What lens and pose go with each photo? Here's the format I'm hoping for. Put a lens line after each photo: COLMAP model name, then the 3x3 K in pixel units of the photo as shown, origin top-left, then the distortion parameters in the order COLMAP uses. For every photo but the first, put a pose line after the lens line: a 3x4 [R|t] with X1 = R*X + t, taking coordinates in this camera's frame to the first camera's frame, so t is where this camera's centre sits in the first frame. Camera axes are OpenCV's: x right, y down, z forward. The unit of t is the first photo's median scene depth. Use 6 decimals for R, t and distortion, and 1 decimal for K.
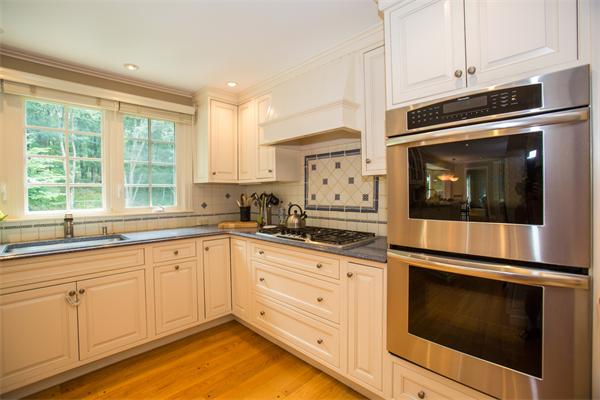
lens RADIAL K [[274.5, 0, 298.2], [0, 274.5, 196.0], [0, 0, 1]] dist [-0.080534, 0.035898]
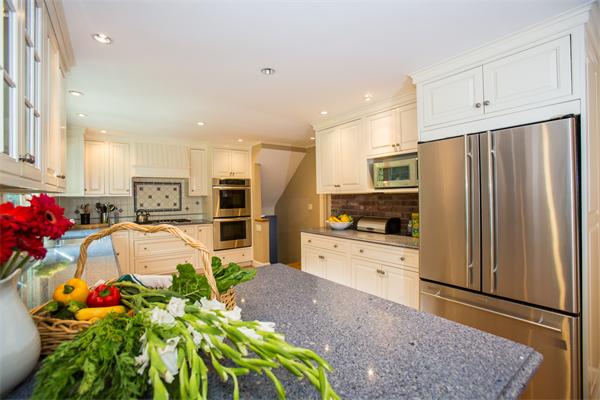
lens RADIAL K [[274.5, 0, 298.2], [0, 274.5, 196.0], [0, 0, 1]] dist [-0.080534, 0.035898]
pose [[0.138540, 0.004487, 0.990347, -1.692114], [0.018405, 0.999805, -0.007104, -0.027436], [-0.990186, 0.019212, 0.138431, -0.301269]]
